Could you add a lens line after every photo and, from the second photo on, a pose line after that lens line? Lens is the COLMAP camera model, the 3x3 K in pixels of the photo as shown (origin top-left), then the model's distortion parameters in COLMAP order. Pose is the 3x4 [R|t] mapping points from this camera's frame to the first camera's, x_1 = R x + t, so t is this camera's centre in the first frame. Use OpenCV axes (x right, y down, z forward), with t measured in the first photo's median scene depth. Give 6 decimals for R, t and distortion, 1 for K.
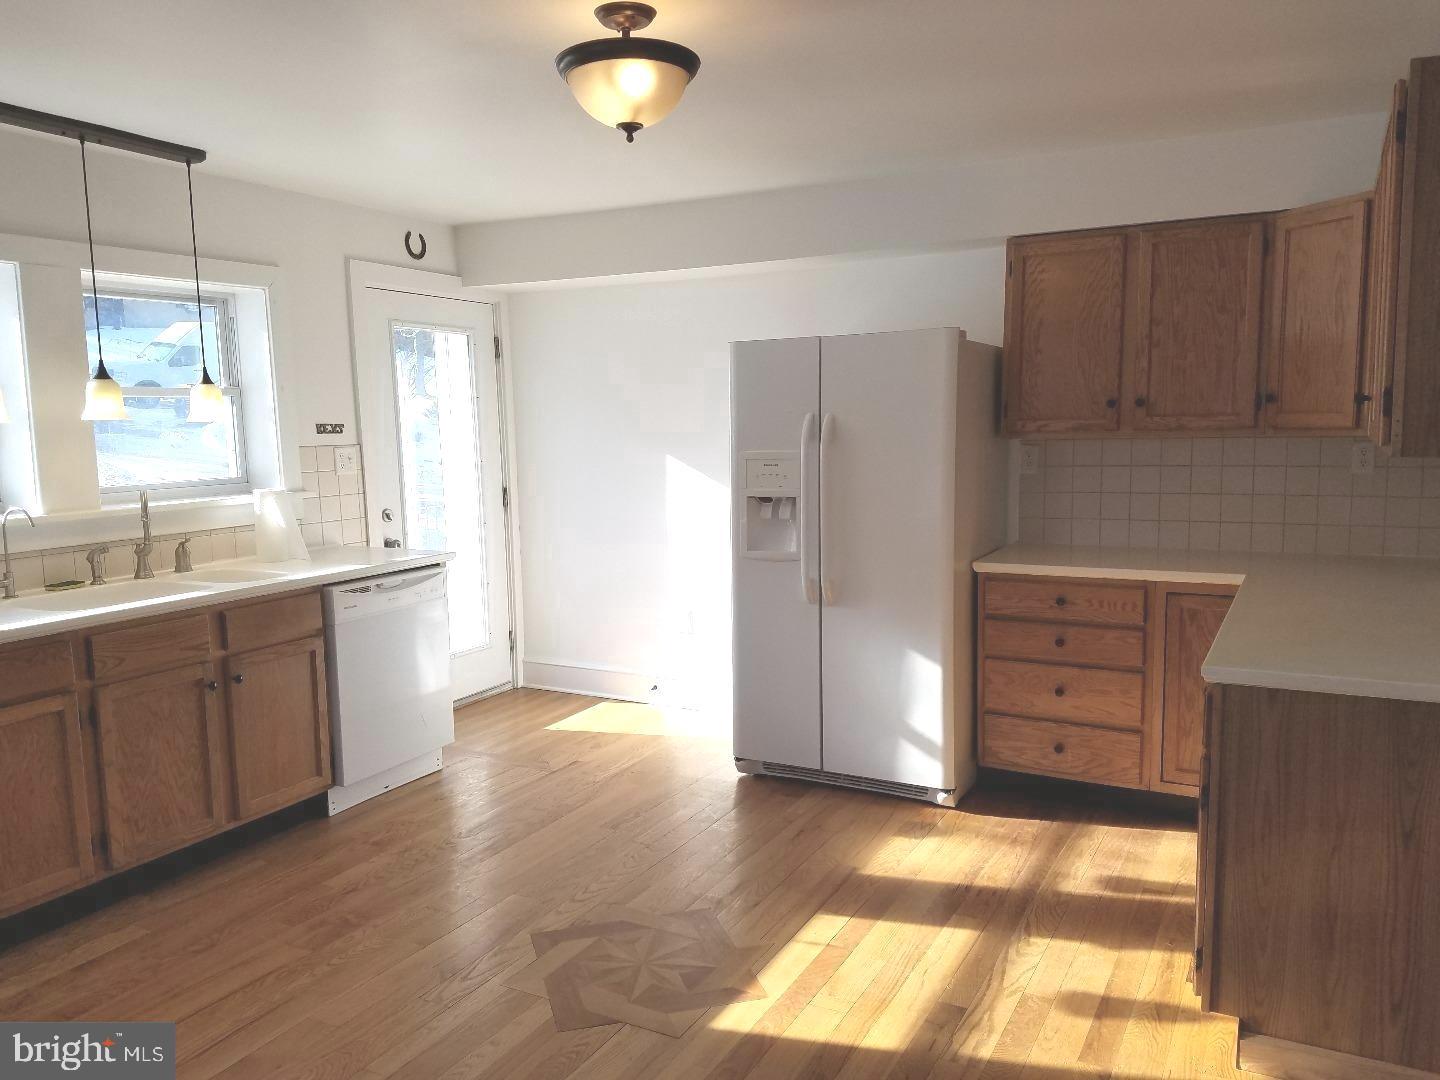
lens RADIAL K [[1072.9, 0, 720.0], [0, 1072.9, 540.0], [0, 0, 1]] dist [0.188607, -0.320794]
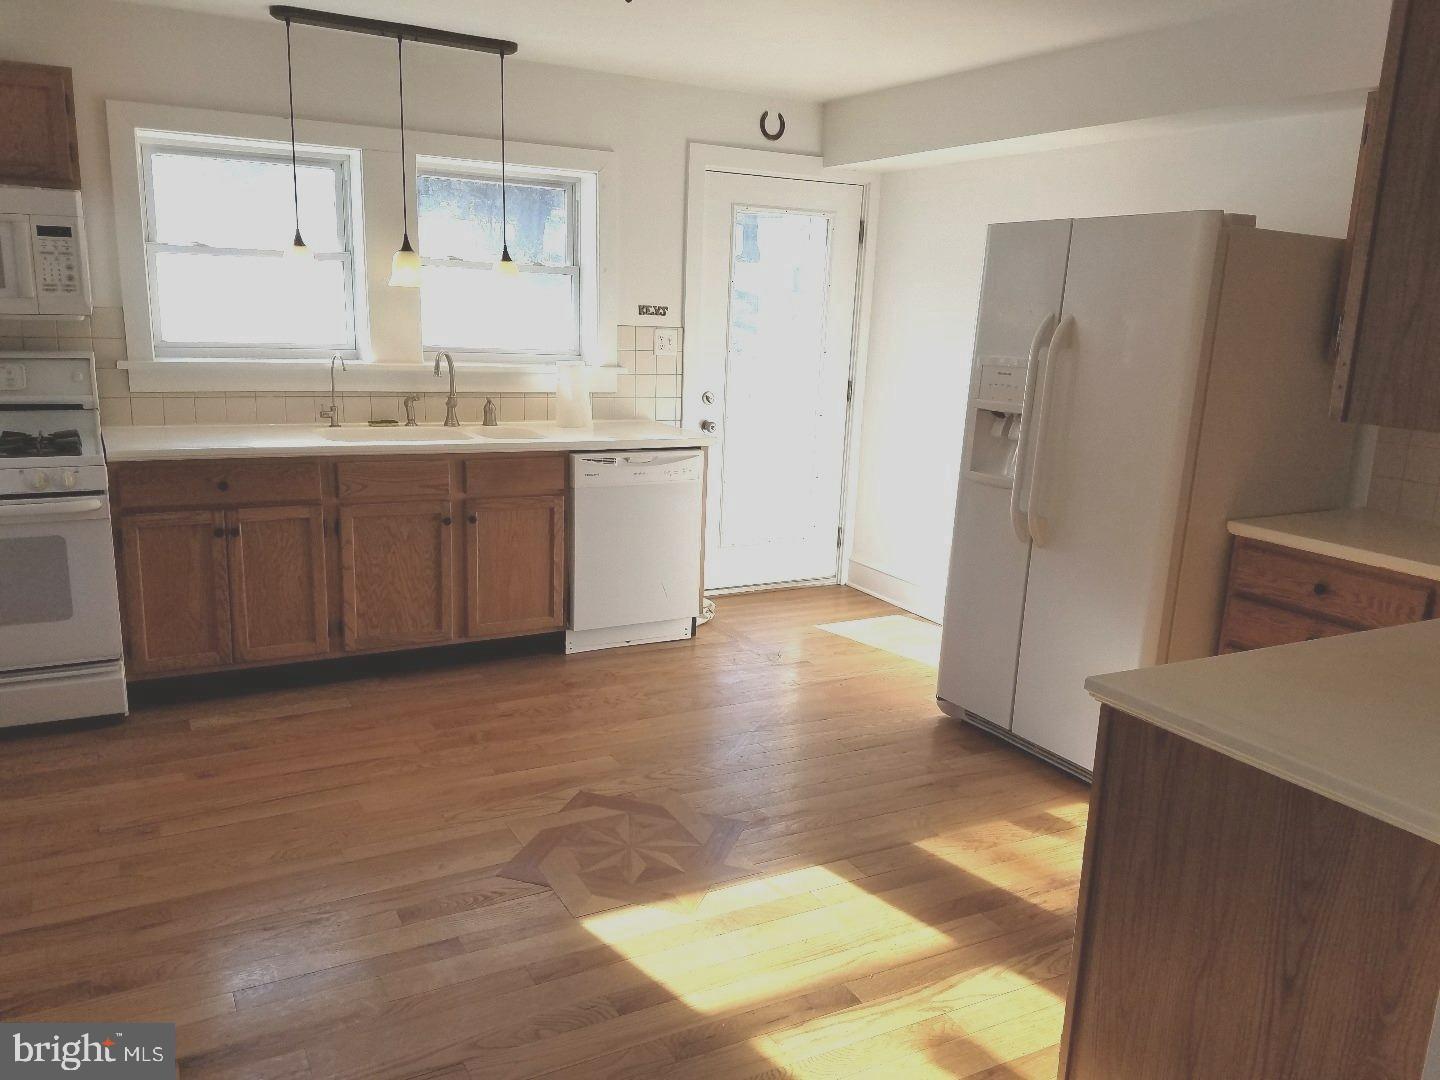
lens RADIAL K [[1076.9, 0, 725.4], [0, 1076.9, 549.4], [0, 0, 1]] dist [0.278625, -0.599799]
pose [[0.836493, 0.166427, -0.522093, 0.365336], [-0.113534, 0.984727, 0.131997, -0.024207], [0.536087, -0.051139, 0.842612, 0.147727]]
